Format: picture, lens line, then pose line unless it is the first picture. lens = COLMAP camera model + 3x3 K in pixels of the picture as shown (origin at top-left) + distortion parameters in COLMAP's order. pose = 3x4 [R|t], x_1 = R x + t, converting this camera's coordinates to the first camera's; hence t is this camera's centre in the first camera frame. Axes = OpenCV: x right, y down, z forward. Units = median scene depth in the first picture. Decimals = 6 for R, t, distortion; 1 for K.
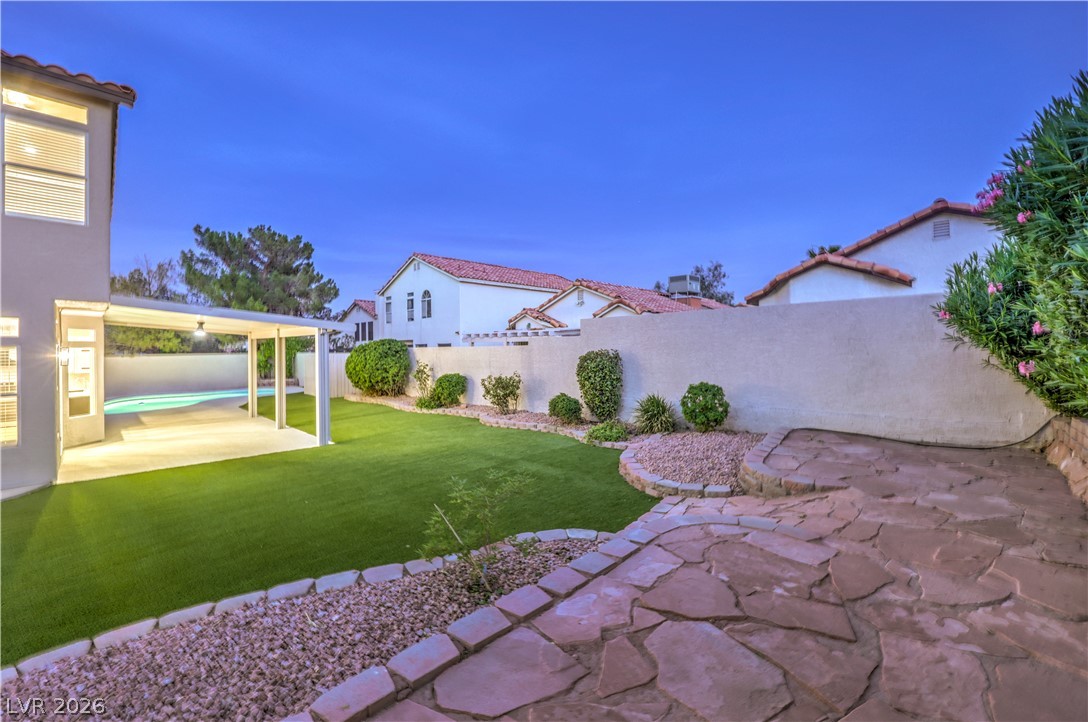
lens RADIAL K [[443.5, 0, 539.3], [0, 443.5, 349.4], [0, 0, 1]] dist [-0.004548, 0.000064]
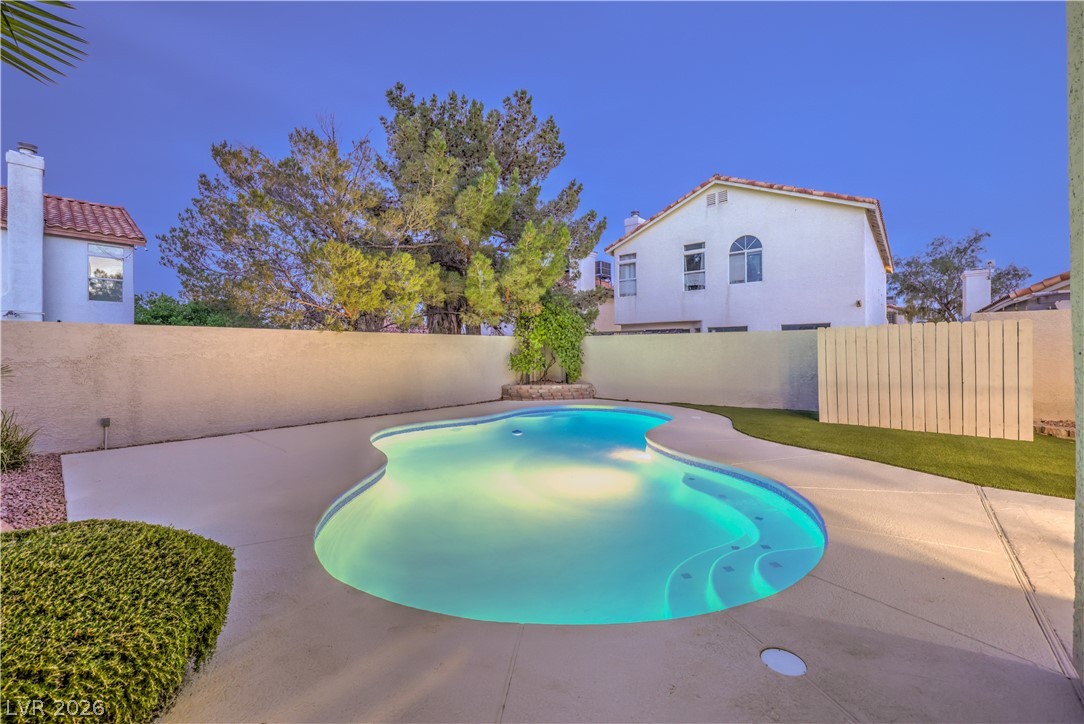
lens RADIAL K [[441.8, 0, 542.4], [0, 441.8, 351.6], [0, 0, 1]] dist [-0.004548, 0.000064]
pose [[0.996941, 0.006568, 0.077876, -0.678270], [-0.006286, 0.999973, -0.003862, 0.031373], [-0.077899, 0.003361, 0.996956, 0.505907]]
